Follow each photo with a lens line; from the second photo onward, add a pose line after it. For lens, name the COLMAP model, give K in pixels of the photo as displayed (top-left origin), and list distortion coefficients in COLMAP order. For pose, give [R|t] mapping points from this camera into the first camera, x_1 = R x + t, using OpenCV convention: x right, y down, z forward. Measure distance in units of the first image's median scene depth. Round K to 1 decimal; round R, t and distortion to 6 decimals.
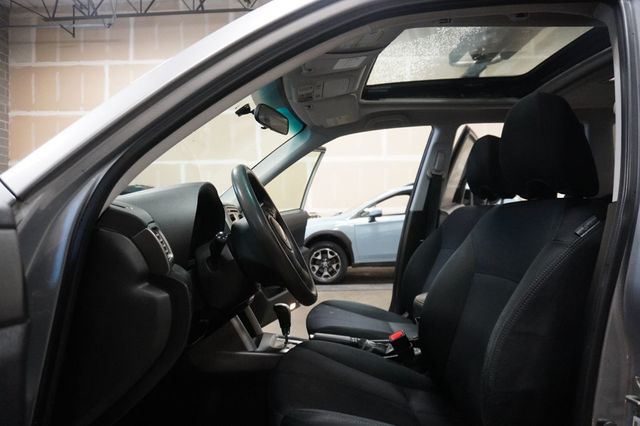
lens RADIAL K [[438.7, 0, 321.1], [0, 438.7, 214.9], [0, 0, 1]] dist [-0.024534, -0.002719]
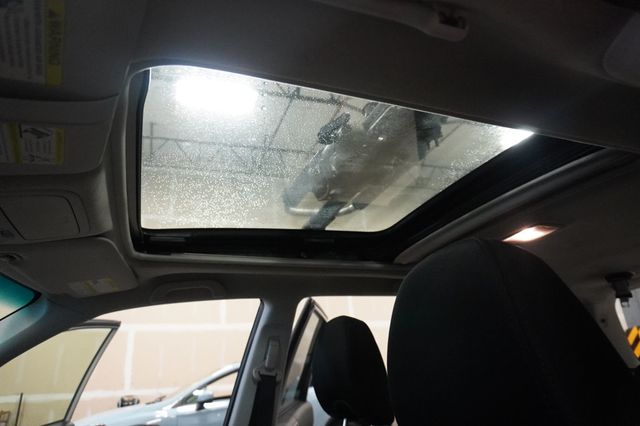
lens RADIAL K [[438.7, 0, 321.1], [0, 438.7, 214.9], [0, 0, 1]] dist [-0.024534, -0.002719]
pose [[0.941873, 0.083480, 0.325432, 0.113028], [0.039819, 0.934074, -0.354853, -0.082574], [-0.333601, 0.347185, 0.876455, 0.343635]]
